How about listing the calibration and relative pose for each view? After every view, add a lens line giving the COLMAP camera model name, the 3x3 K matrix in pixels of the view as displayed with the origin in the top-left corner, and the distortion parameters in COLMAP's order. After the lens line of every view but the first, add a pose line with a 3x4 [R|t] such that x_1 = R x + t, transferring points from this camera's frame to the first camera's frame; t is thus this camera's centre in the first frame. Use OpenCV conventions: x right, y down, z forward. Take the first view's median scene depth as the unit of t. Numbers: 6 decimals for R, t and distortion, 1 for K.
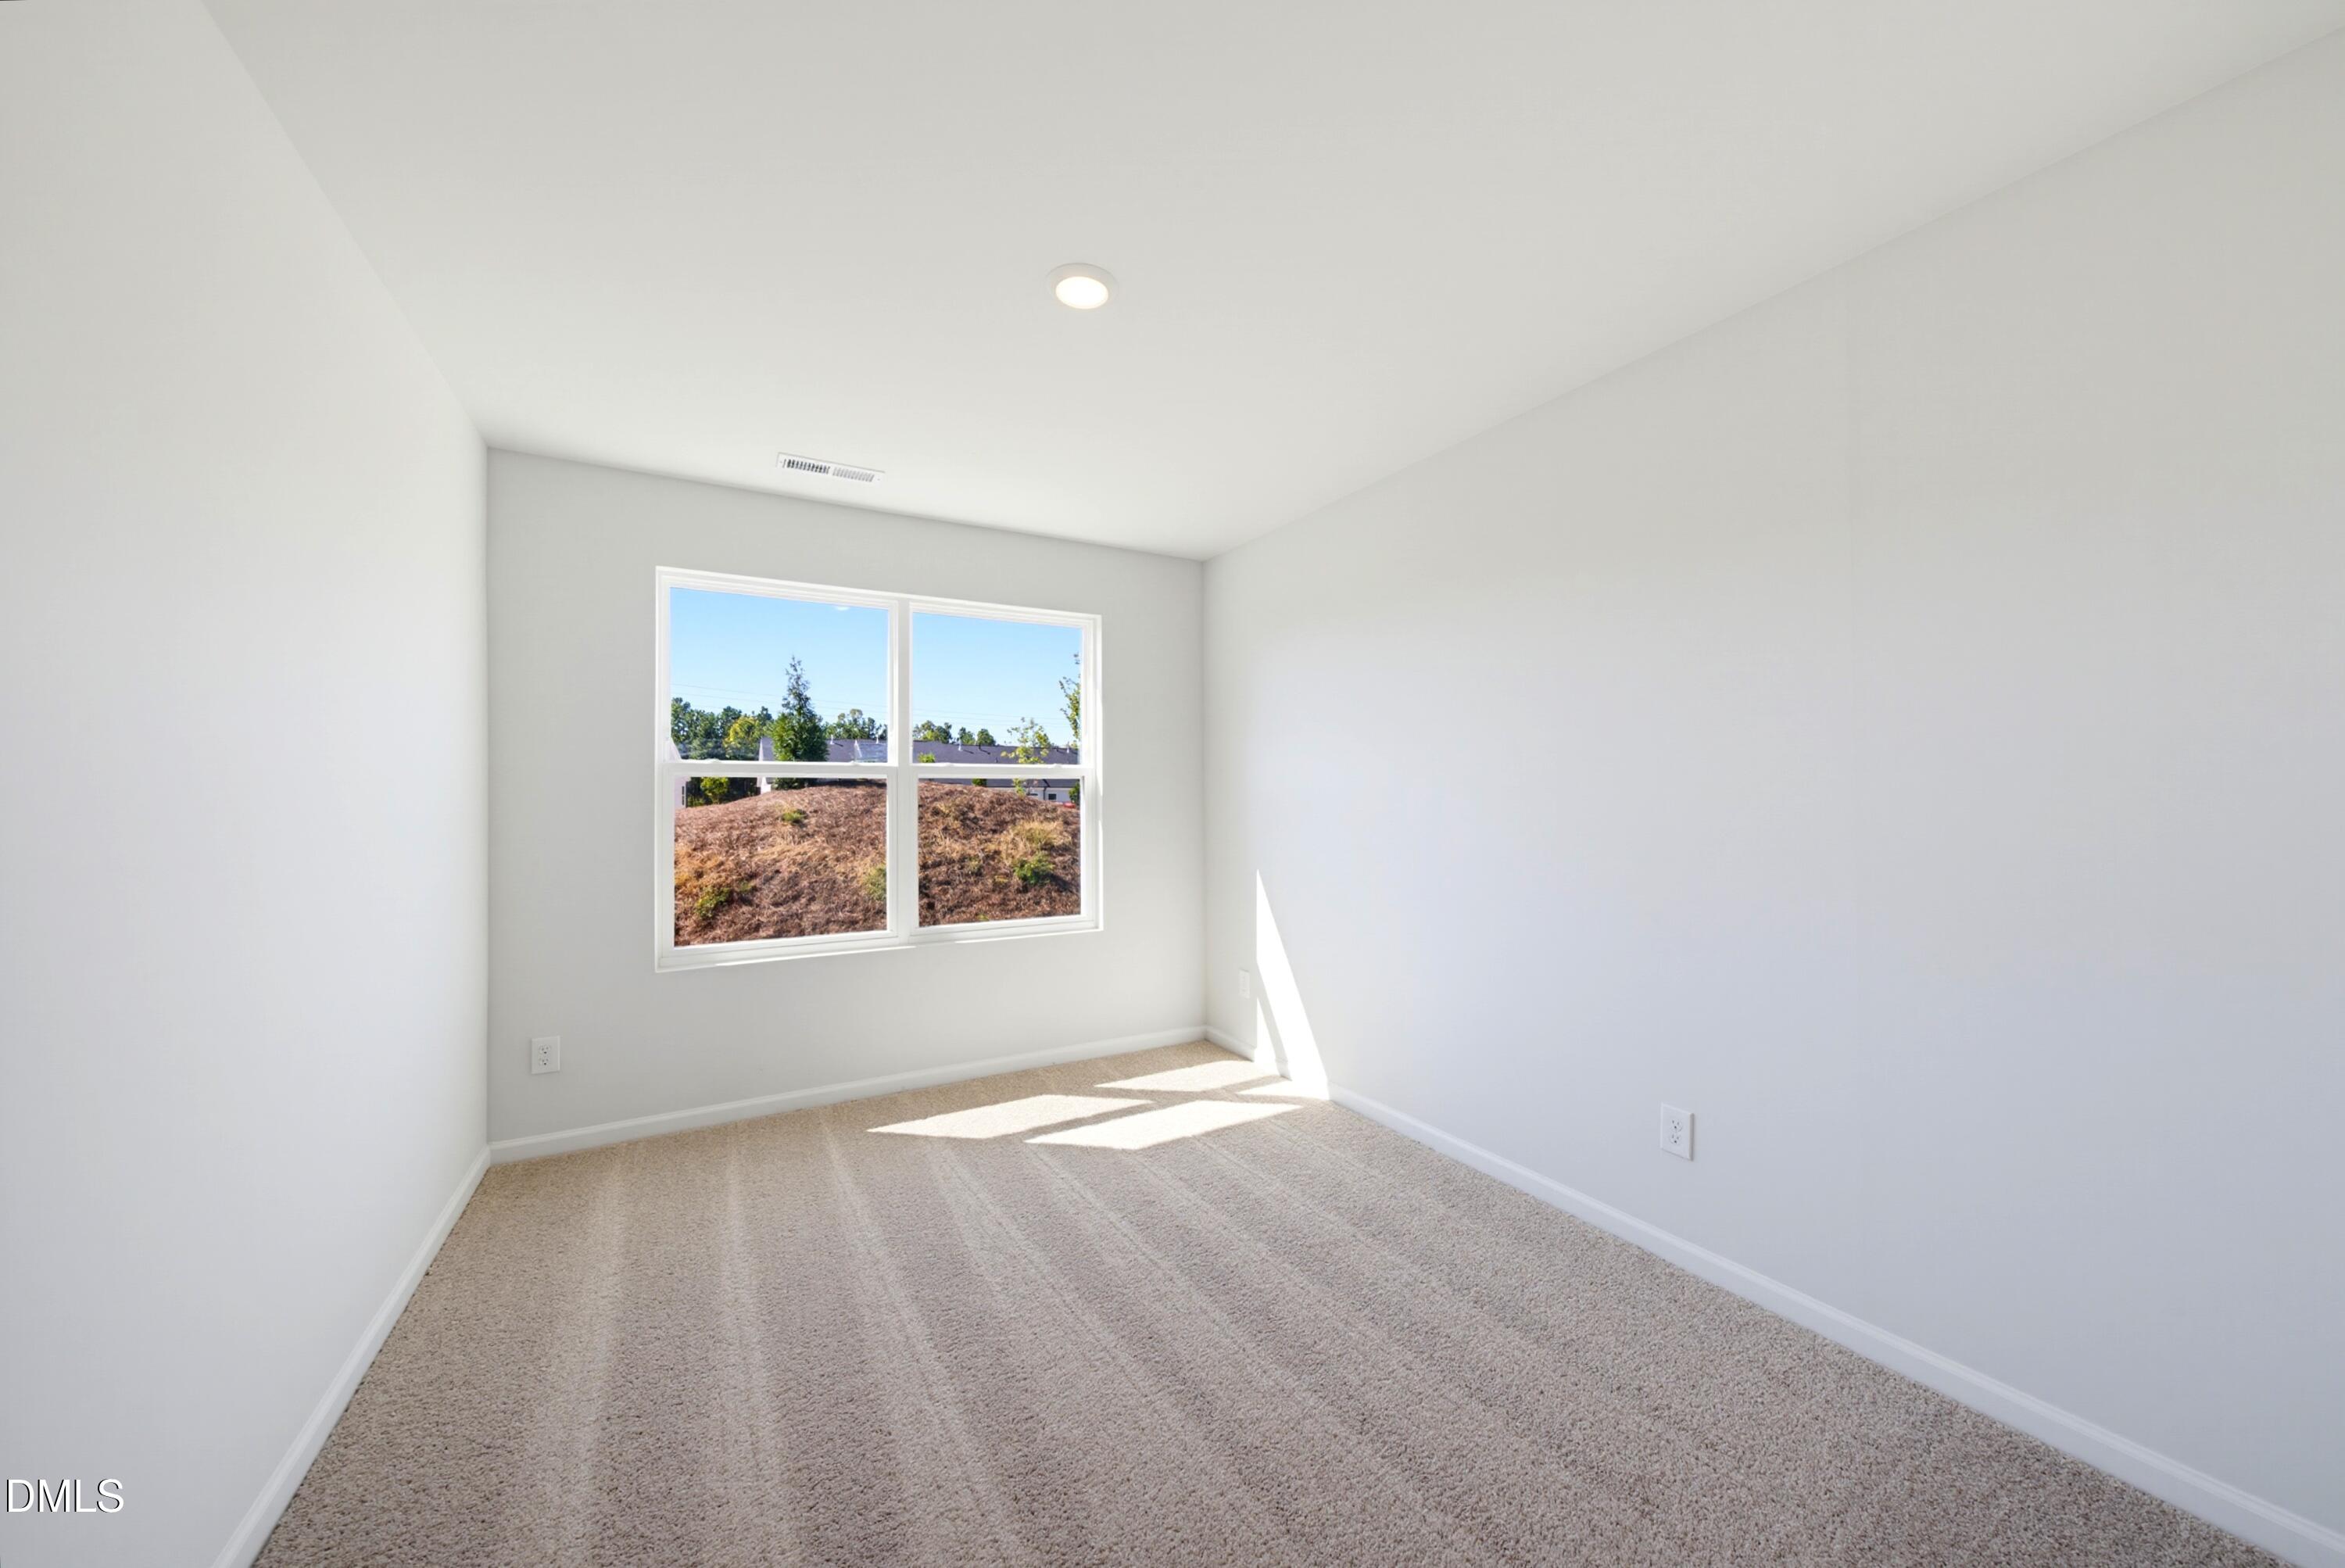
lens RADIAL K [[837.6, 0, 1172.5], [0, 837.6, 784.0], [0, 0, 1]] dist [-0.000487, 0.000000]
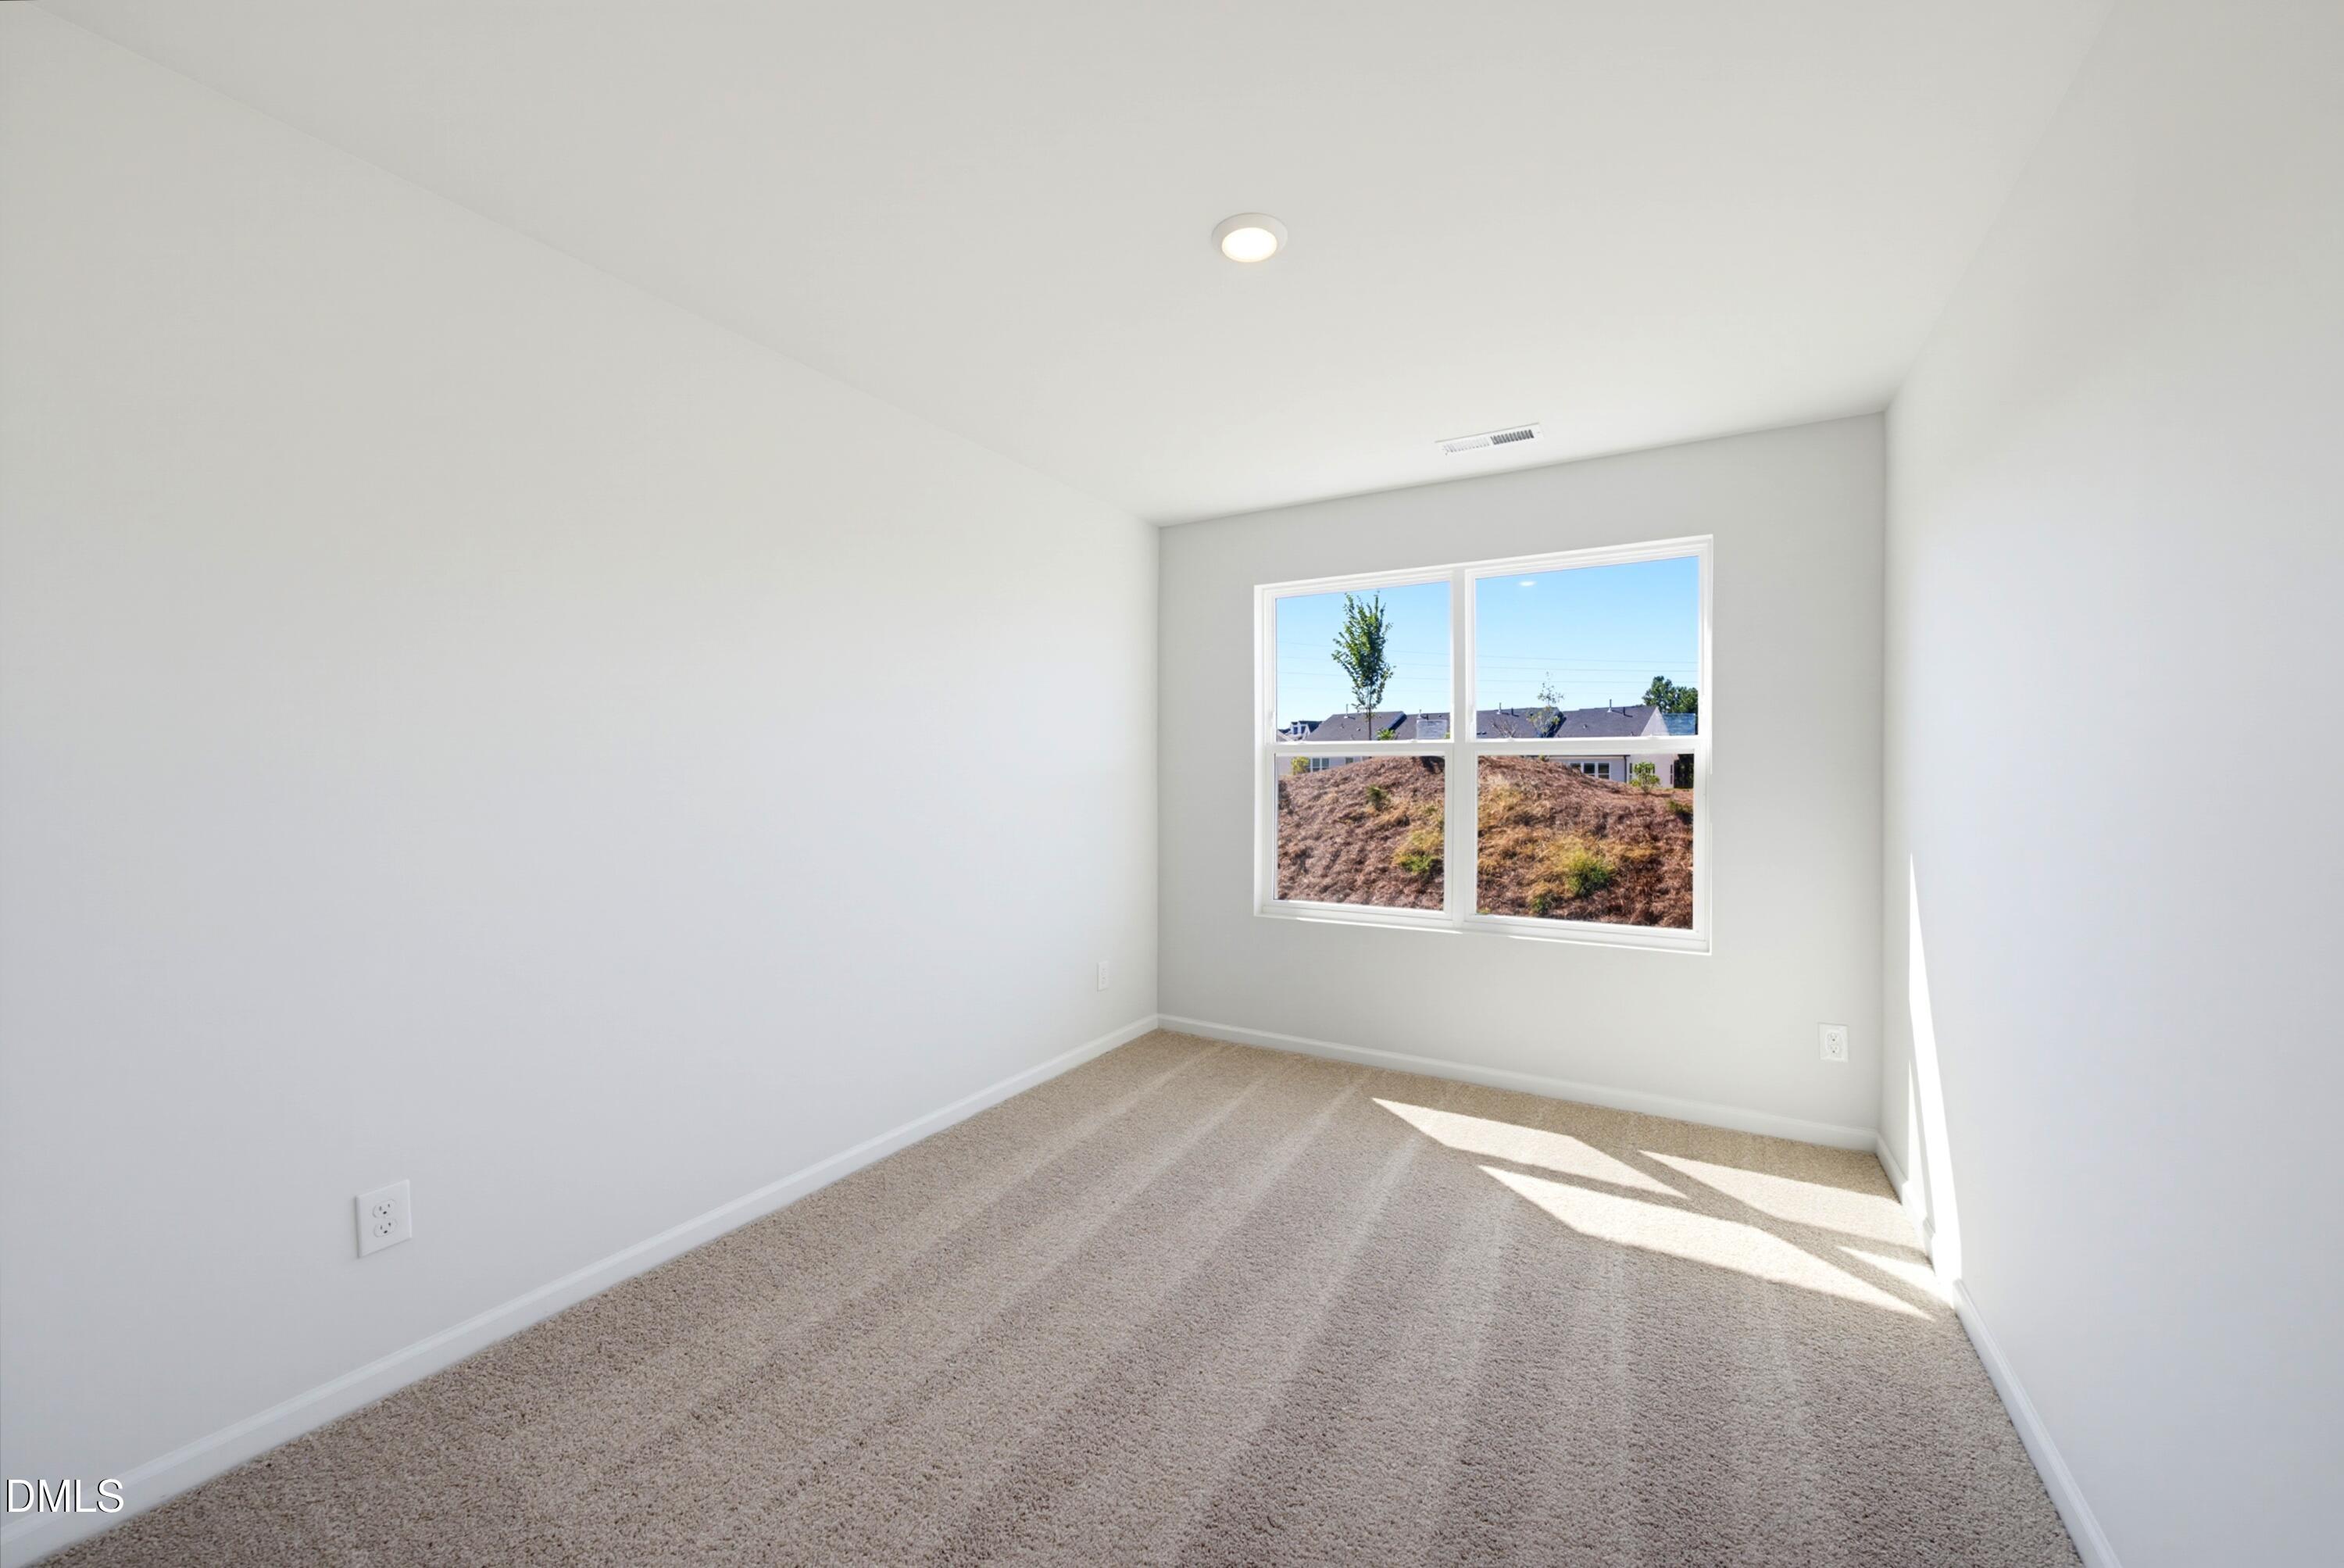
lens RADIAL K [[858.9, 0, 1172.0], [0, 858.9, 784.0], [0, 0, 1]] dist [-0.000099, -0.000014]
pose [[0.485725, 0.014430, -0.873992, 0.393032], [0.006077, 0.999784, 0.019884, 0.004426], [0.874090, -0.014969, 0.485533, 0.250478]]
